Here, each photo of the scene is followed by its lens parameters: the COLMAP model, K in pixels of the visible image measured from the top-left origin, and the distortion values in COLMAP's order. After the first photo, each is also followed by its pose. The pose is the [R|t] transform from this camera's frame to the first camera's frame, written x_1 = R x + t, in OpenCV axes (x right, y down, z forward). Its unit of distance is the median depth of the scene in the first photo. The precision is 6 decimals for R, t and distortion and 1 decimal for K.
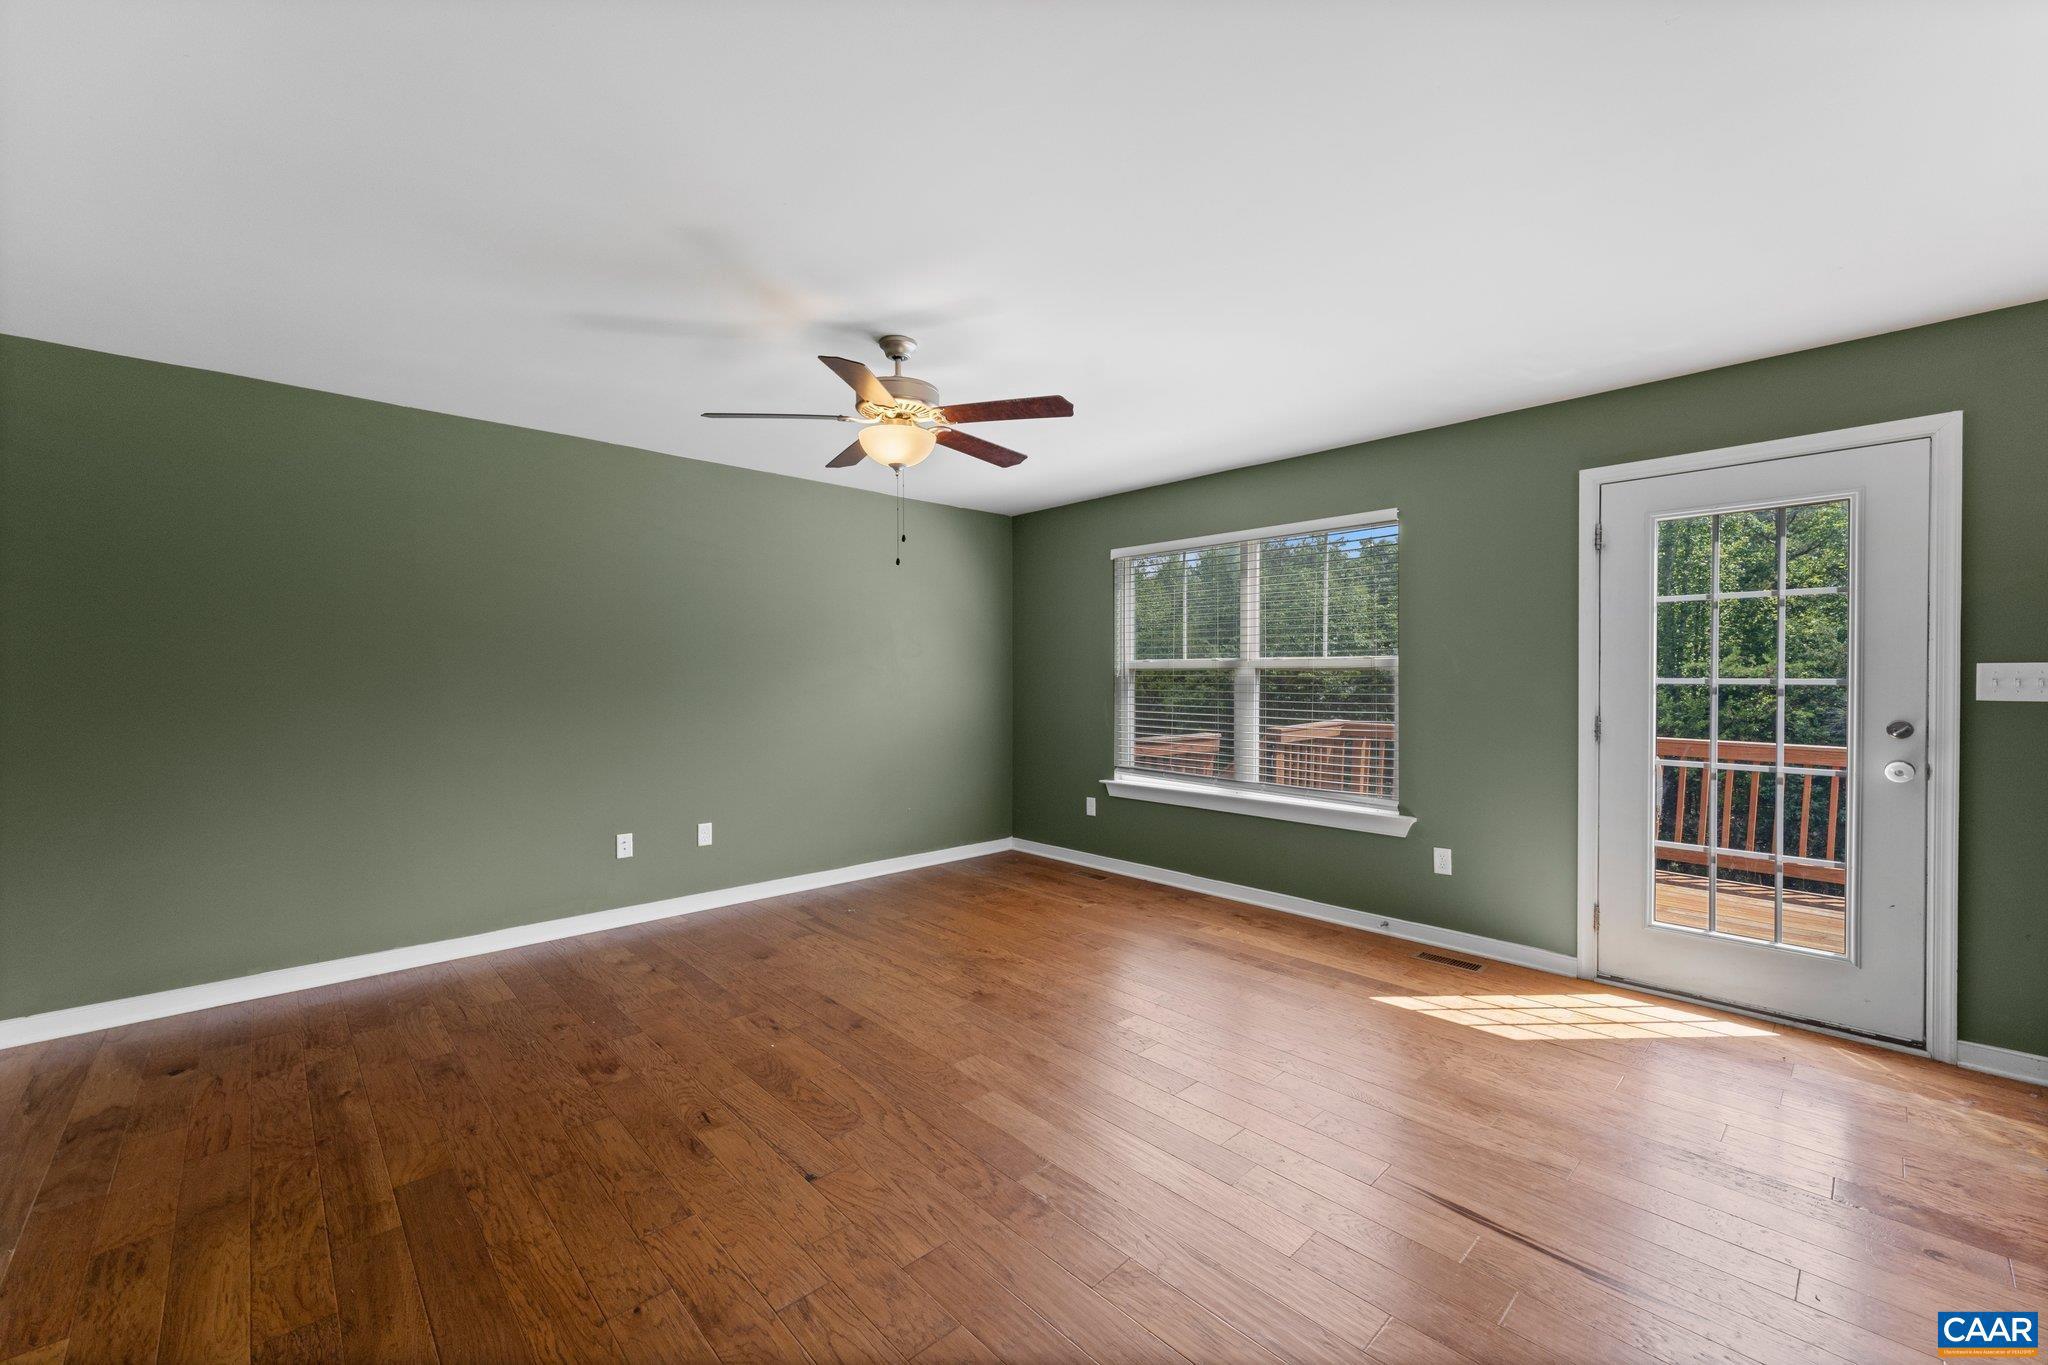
lens RADIAL K [[823.6, 0, 1018.2], [0, 823.6, 685.9], [0, 0, 1]] dist [0.000903, 0.001091]
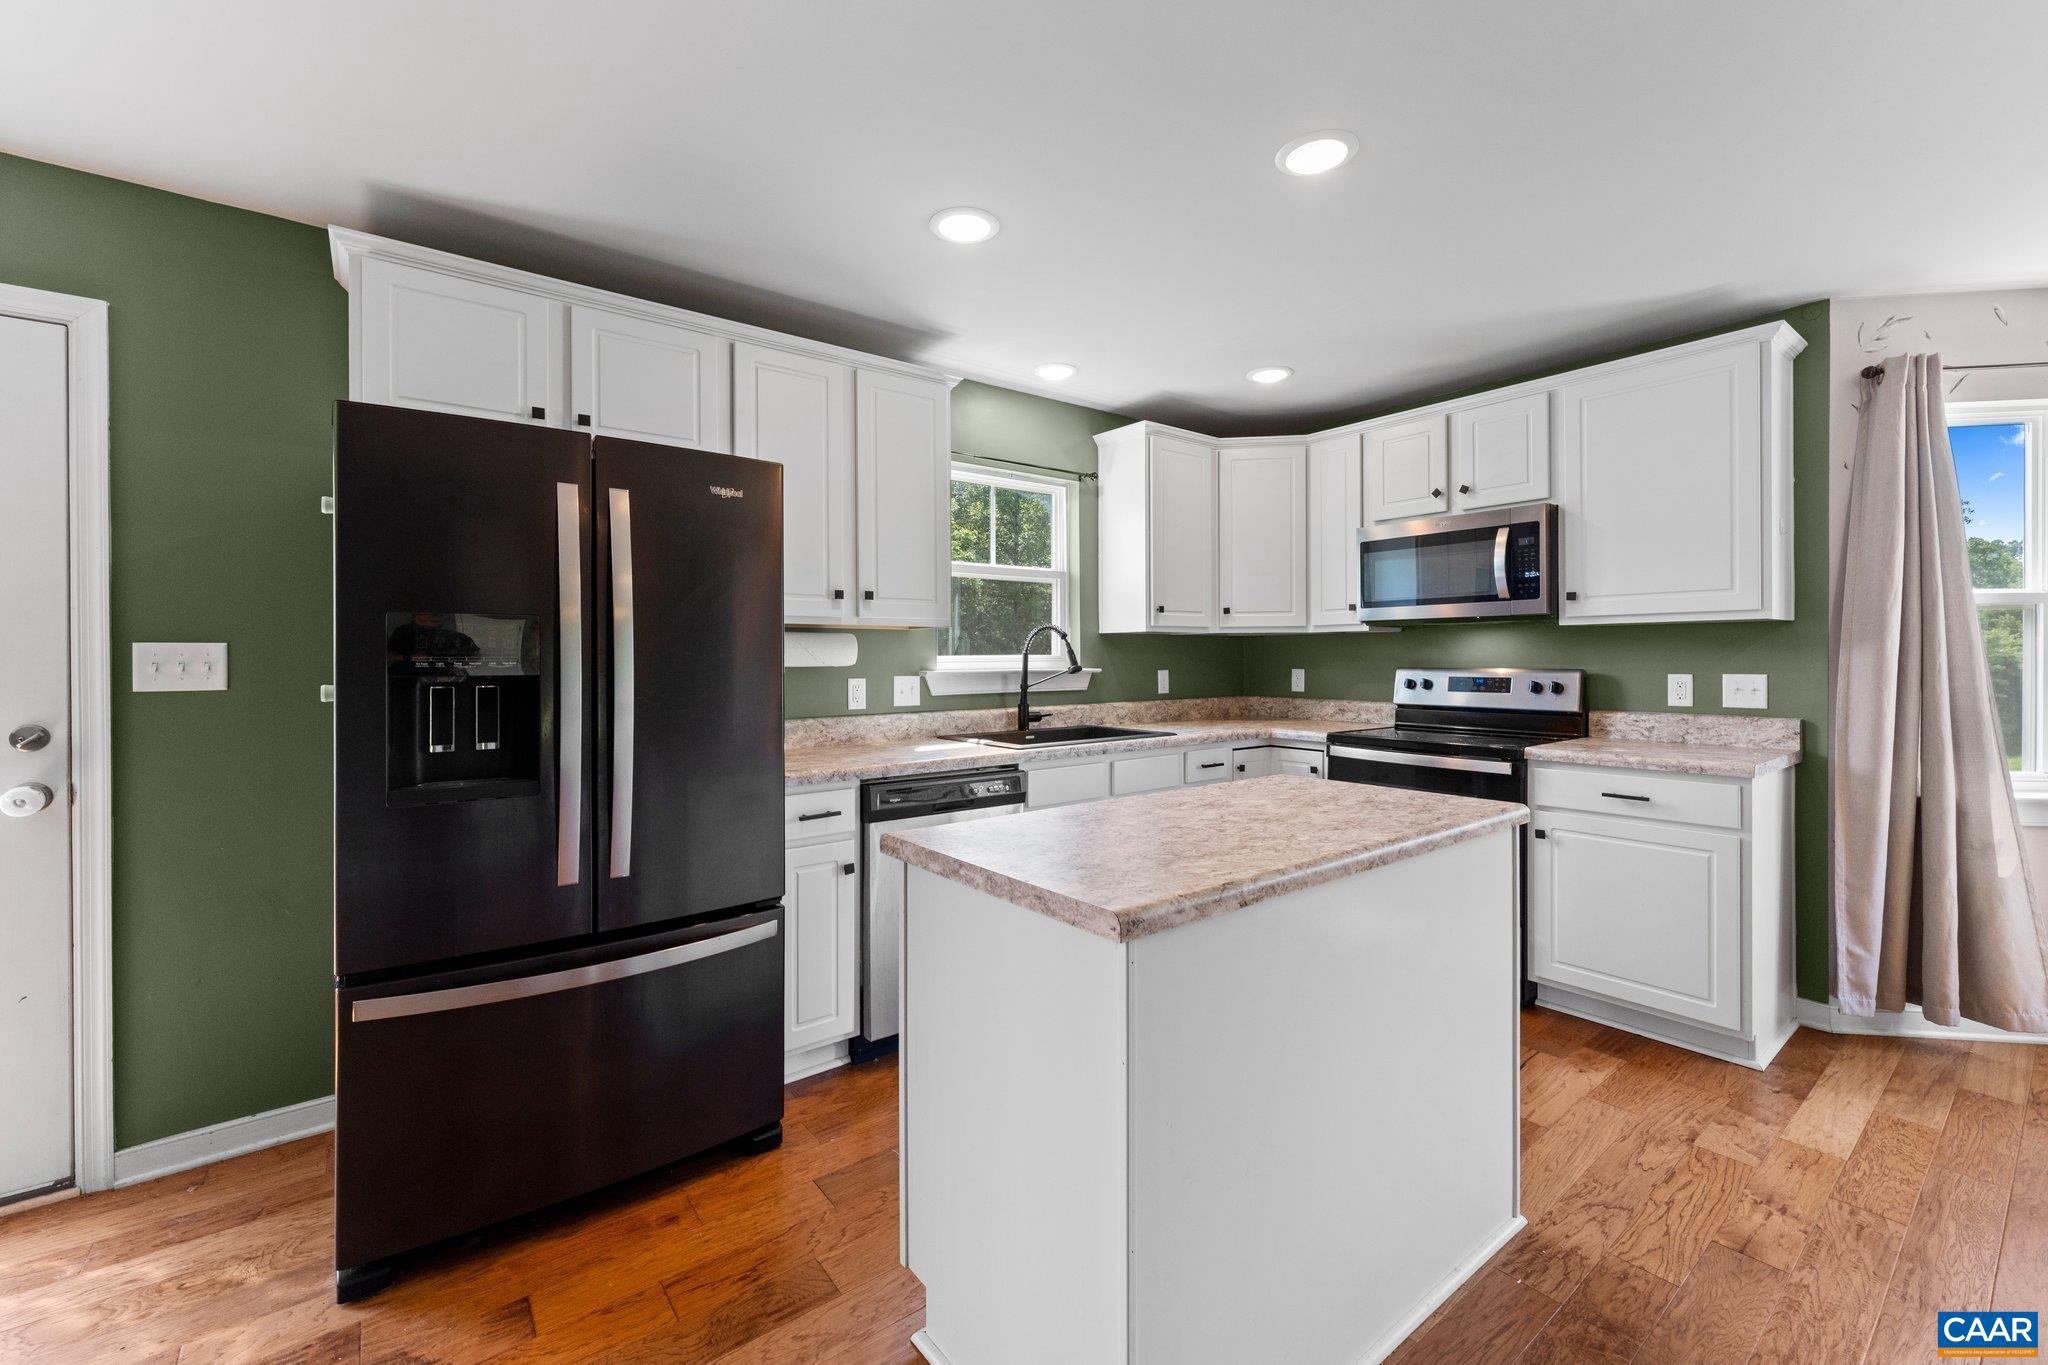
lens RADIAL K [[823.6, 0, 1020.9], [0, 823.6, 660.5], [0, 0, 1]] dist [0.000903, 0.001091]
pose [[0.098219, -0.004506, 0.995155, 0.378228], [0.018492, 0.999825, 0.002702, 0.001535], [-0.994993, 0.018137, 0.098285, 0.090136]]
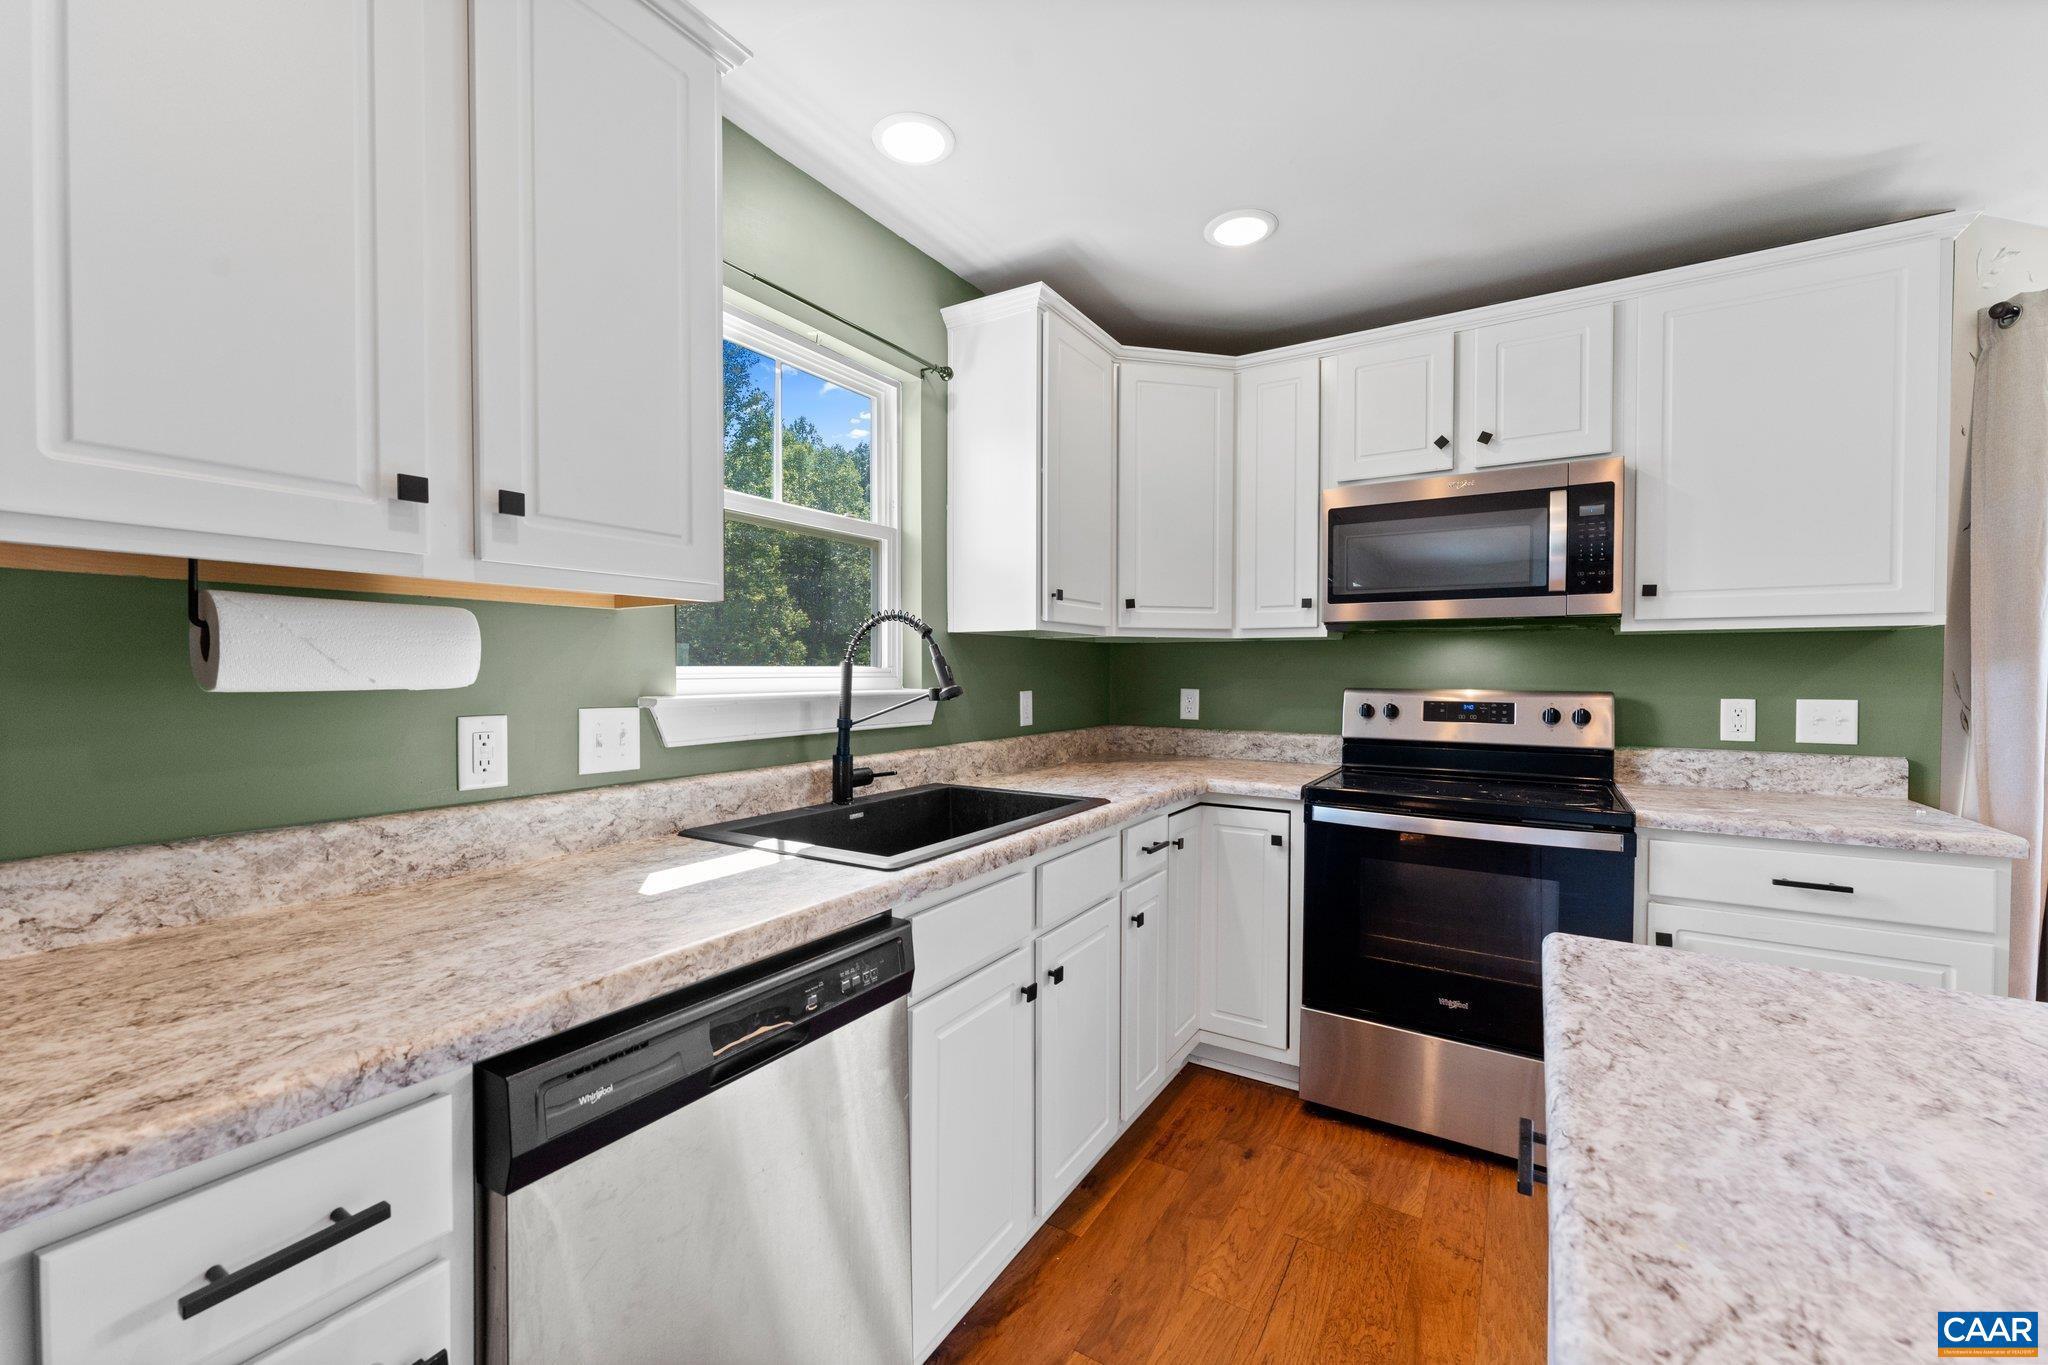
lens RADIAL K [[823.6, 0, 1014.5], [0, 823.6, 680.7], [0, 0, 1]] dist [0.000903, 0.001091]
pose [[-0.251572, -0.013118, 0.967750, 0.835095], [0.010228, 0.999816, 0.016212, -0.000235], [-0.967785, 0.013977, -0.251391, 0.217676]]
